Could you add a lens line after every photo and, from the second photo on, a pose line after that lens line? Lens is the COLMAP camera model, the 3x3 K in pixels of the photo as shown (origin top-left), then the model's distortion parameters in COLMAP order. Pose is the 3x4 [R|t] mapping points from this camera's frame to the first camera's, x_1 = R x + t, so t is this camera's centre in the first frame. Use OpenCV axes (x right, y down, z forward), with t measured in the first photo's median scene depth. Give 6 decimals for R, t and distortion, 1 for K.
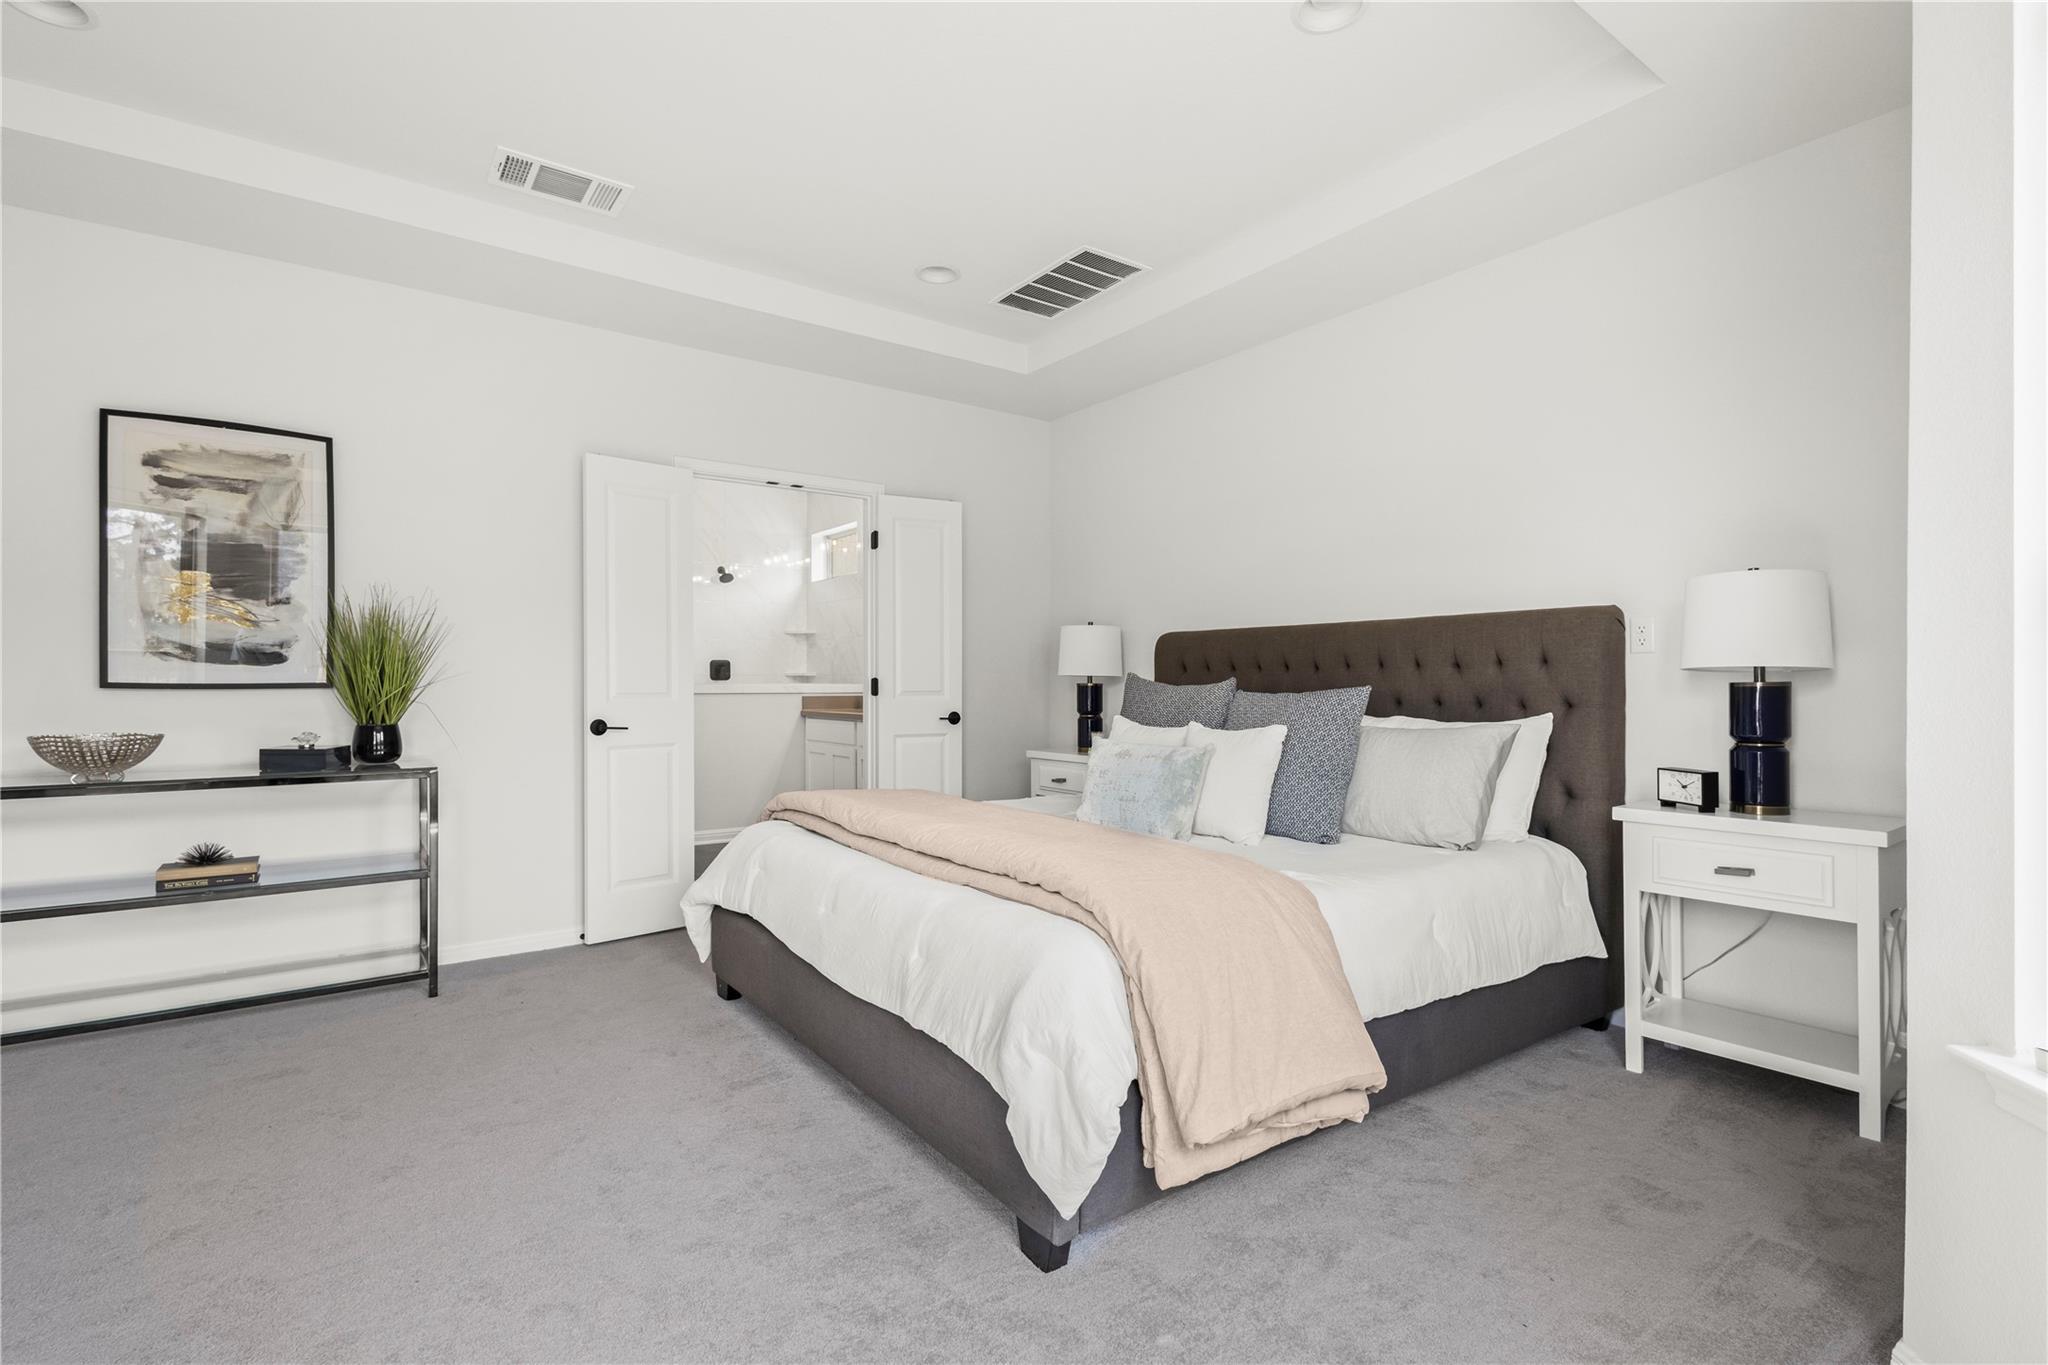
lens RADIAL K [[936.9, 0, 1023.8], [0, 936.9, 693.4], [0, 0, 1]] dist [0.008518, -0.001183]
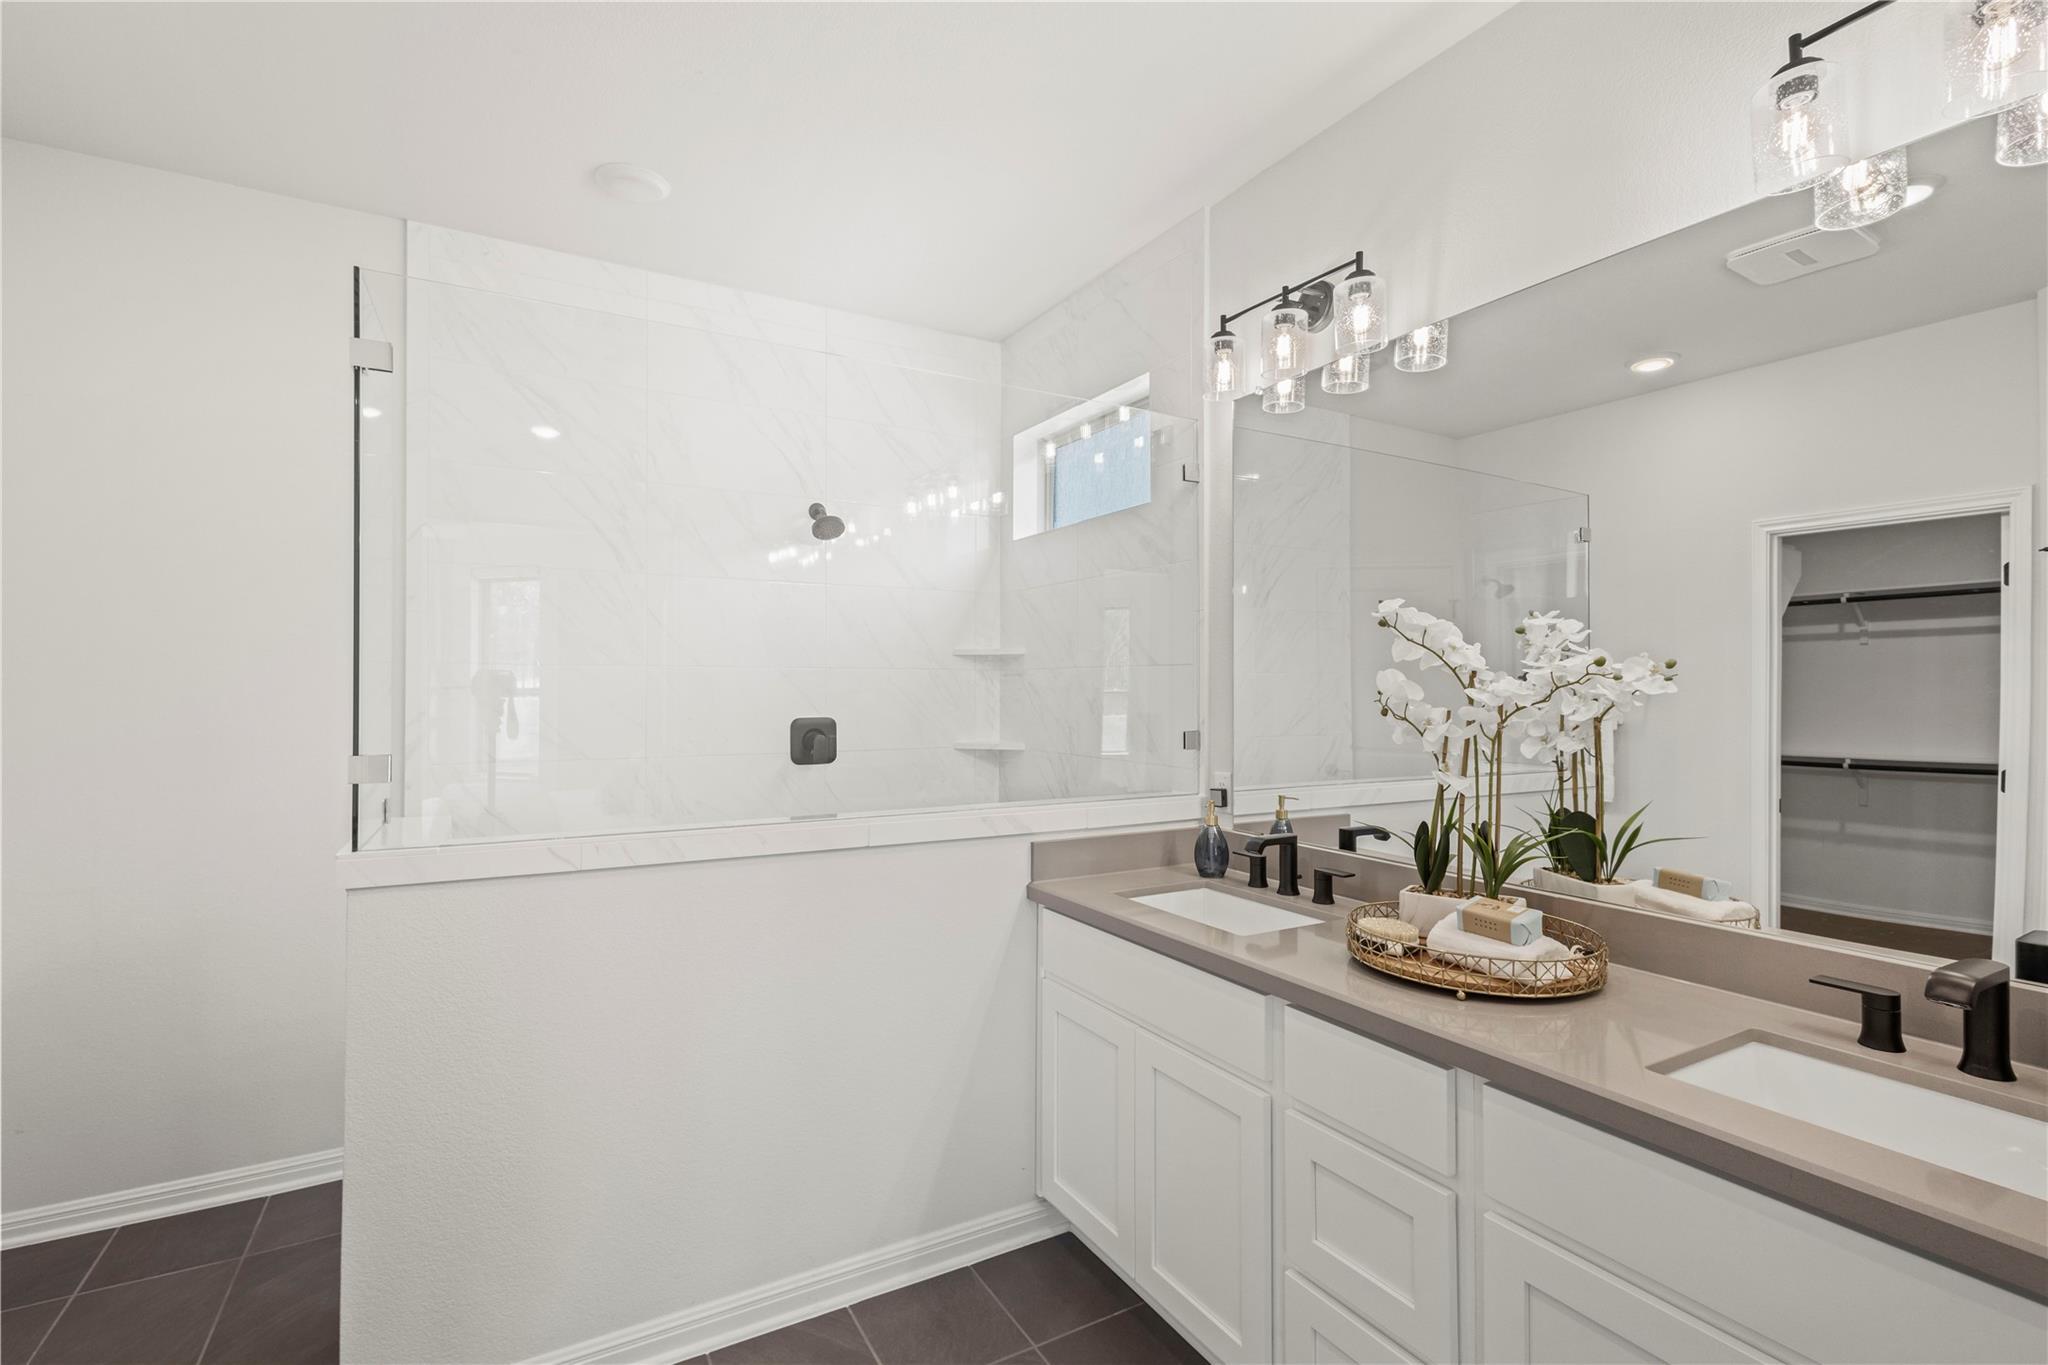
lens RADIAL K [[936.9, 0, 1030.0], [0, 936.9, 683.7], [0, 0, 1]] dist [0.008518, -0.001183]
pose [[0.993791, 0.000674, -0.111264, -0.404725], [-0.002515, 0.999862, -0.016406, -0.103174], [0.111238, 0.016584, 0.993655, 1.334222]]
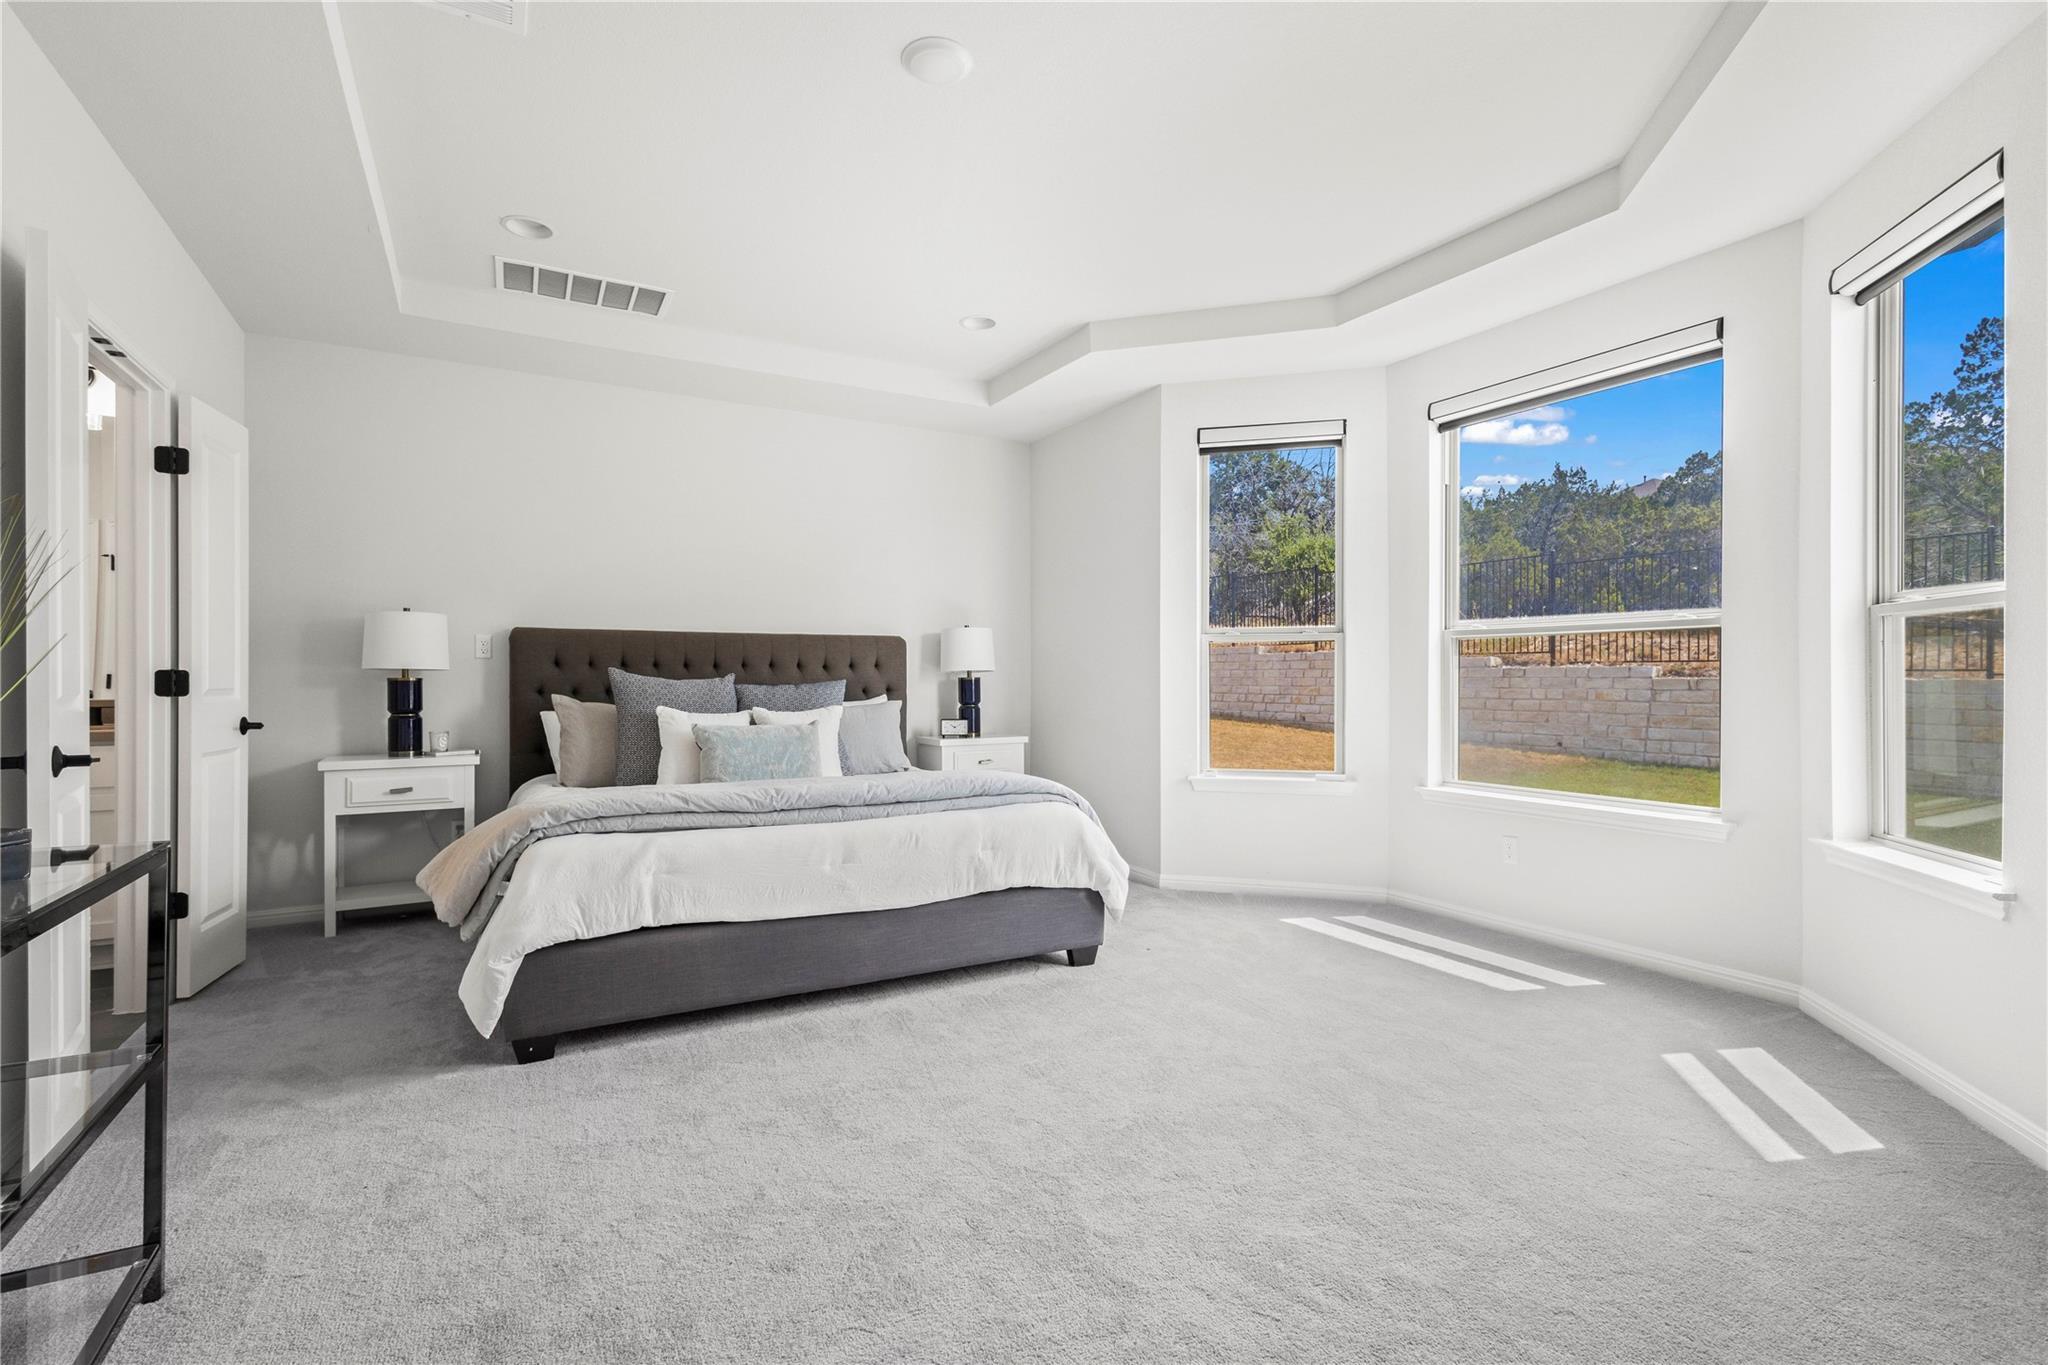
lens RADIAL K [[936.9, 0, 1020.9], [0, 936.9, 683.0], [0, 0, 1]] dist [0.008518, -0.001183]
pose [[0.120234, -0.004872, 0.992734, -1.056570], [0.010247, 0.999941, 0.003667, -0.004549], [-0.992693, 0.009732, 0.120277, 0.467703]]
